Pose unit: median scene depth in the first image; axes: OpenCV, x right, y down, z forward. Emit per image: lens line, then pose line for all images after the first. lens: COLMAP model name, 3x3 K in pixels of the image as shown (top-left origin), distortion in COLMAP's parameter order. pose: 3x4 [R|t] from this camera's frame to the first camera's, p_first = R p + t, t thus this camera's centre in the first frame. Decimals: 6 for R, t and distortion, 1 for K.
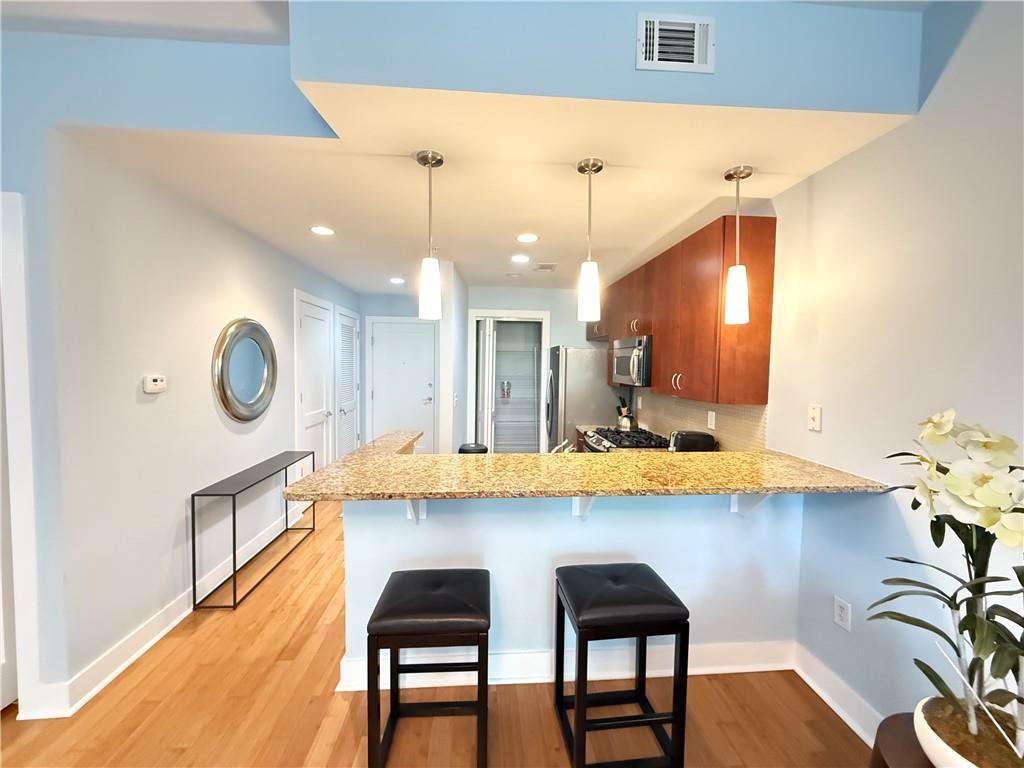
lens RADIAL K [[408.9, 0, 511.0], [0, 408.9, 384.2], [0, 0, 1]] dist [-0.000215, -0.000027]
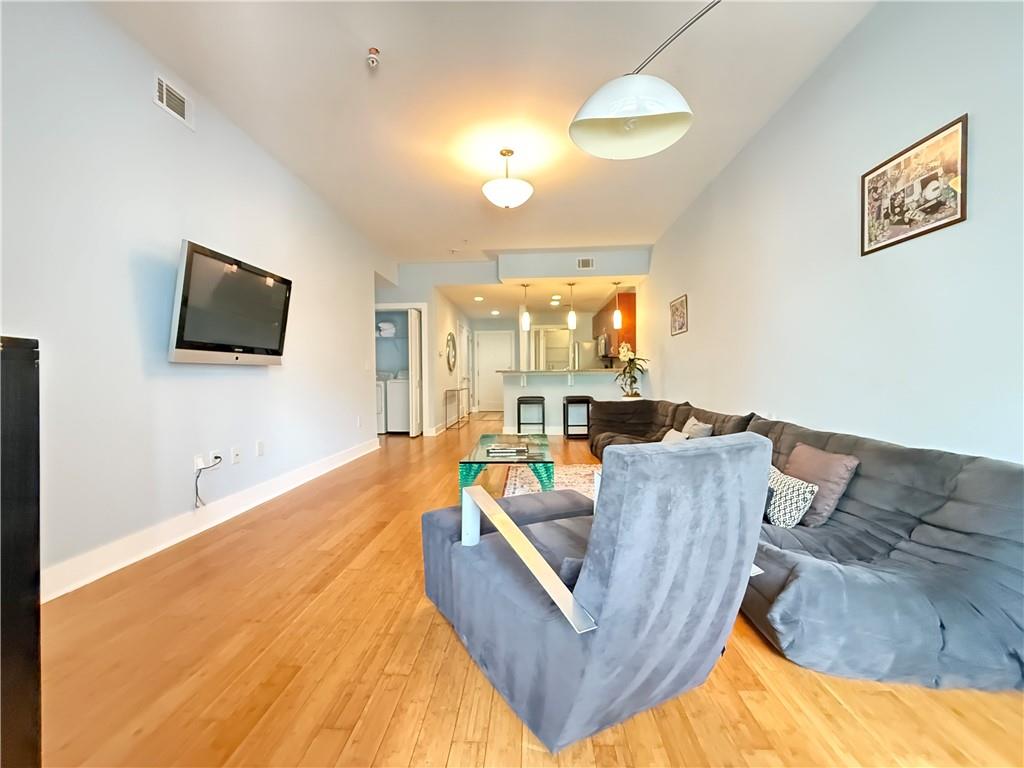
lens RADIAL K [[408.9, 0, 511.0], [0, 408.9, 384.2], [0, 0, 1]] dist [-0.000215, -0.000027]
pose [[0.992660, -0.022409, -0.118841, 0.061493], [0.019006, 0.999378, -0.029690, 0.313691], [0.119433, 0.027213, 0.992469, -1.914141]]
